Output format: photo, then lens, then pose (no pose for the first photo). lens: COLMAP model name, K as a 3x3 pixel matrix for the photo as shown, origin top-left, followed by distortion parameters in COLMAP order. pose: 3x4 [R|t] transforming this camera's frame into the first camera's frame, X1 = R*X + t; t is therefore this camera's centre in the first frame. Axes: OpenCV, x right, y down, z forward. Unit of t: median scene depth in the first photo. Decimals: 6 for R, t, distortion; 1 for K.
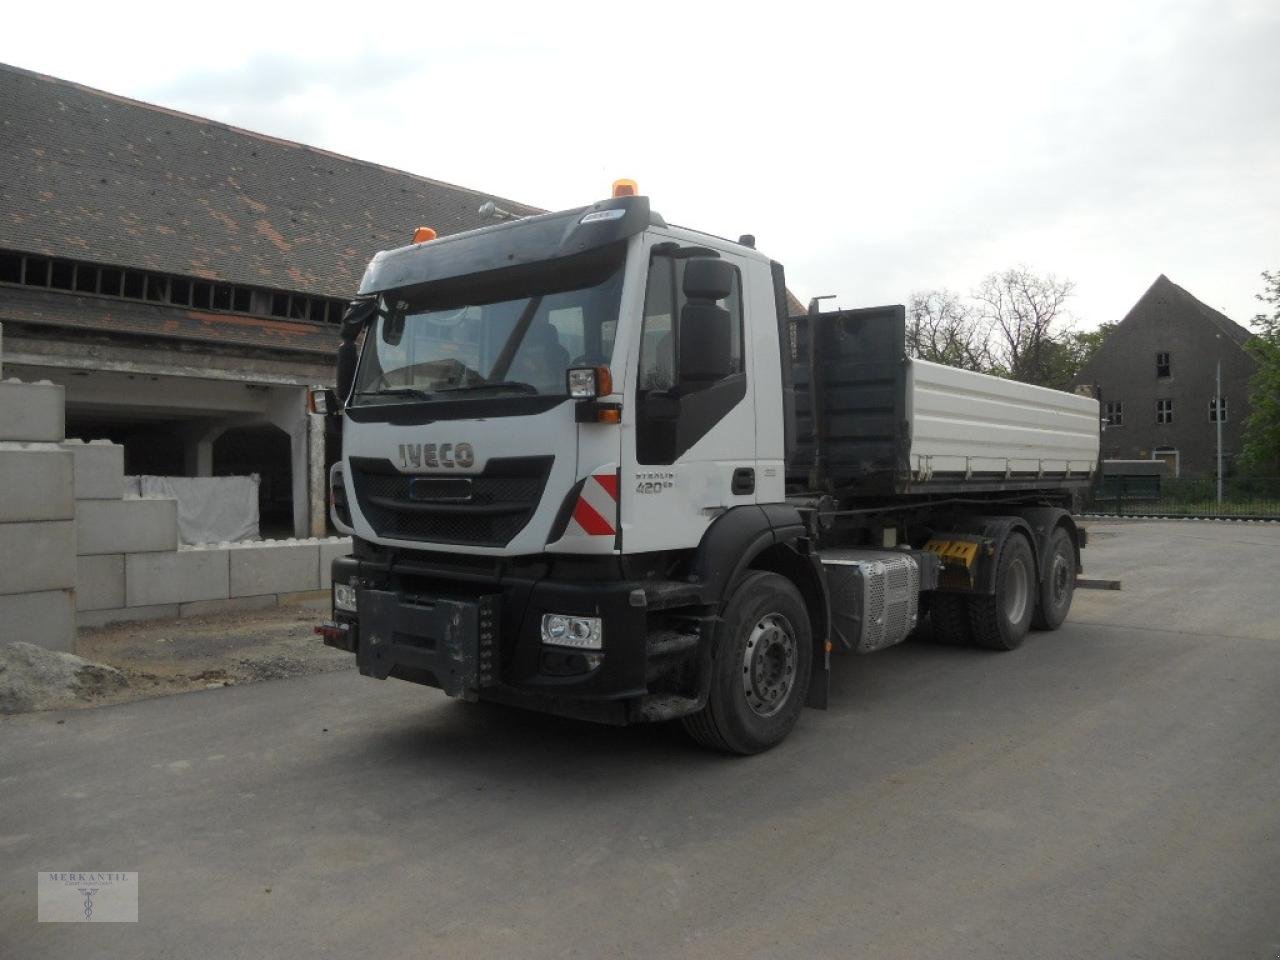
lens RADIAL K [[938.5, 0, 637.2], [0, 938.5, 474.7], [0, 0, 1]] dist [0.019997, -0.005882]
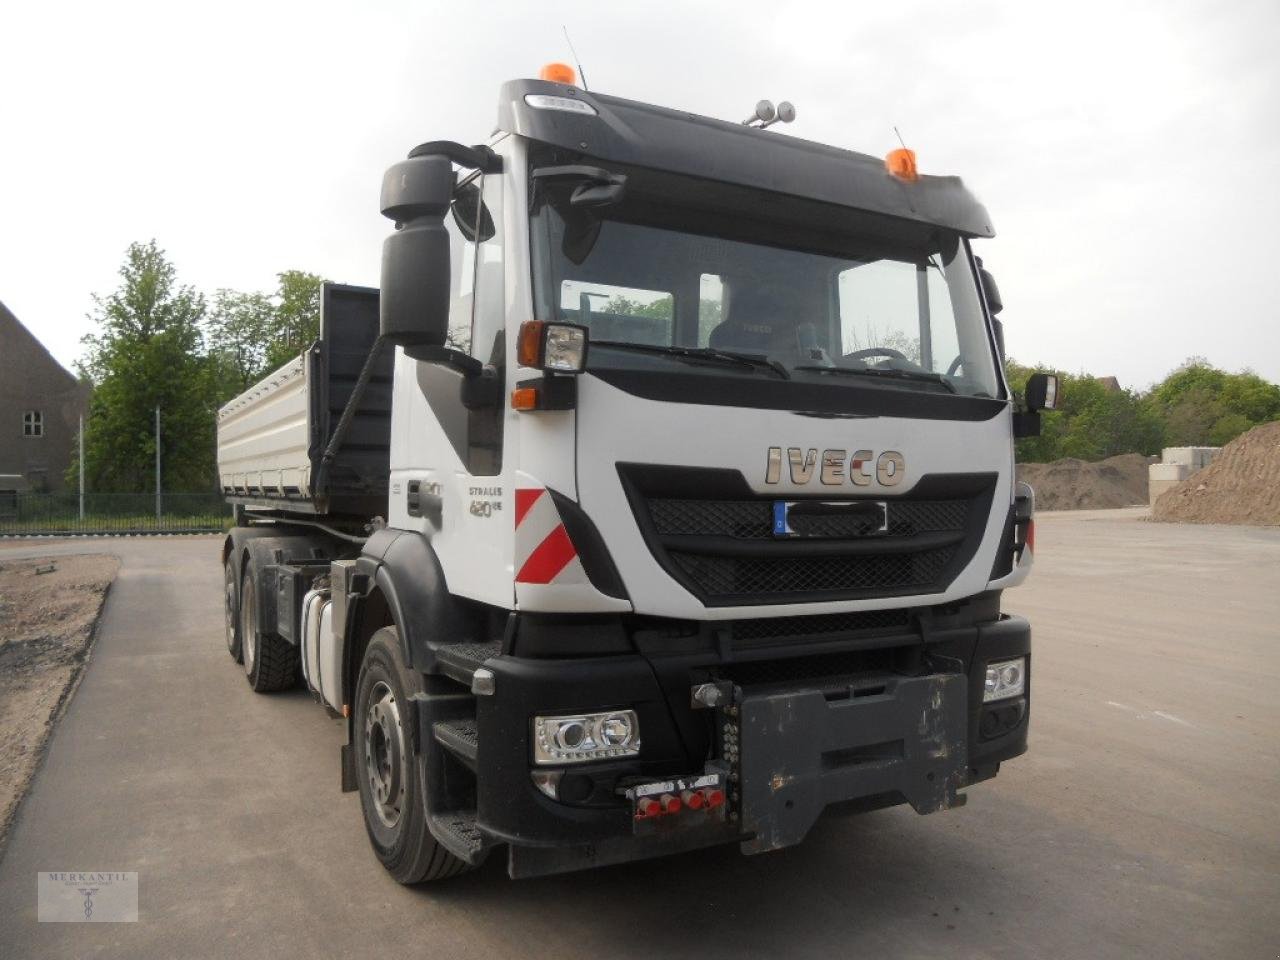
lens RADIAL K [[938.5, 0, 634.7], [0, 938.5, 488.6], [0, 0, 1]] dist [0.019997, -0.005882]
pose [[0.350705, 0.002115, 0.936484, -0.918602], [-0.001023, 0.999998, -0.001876, -0.004567], [-0.936486, -0.000300, 0.350706, 0.942283]]
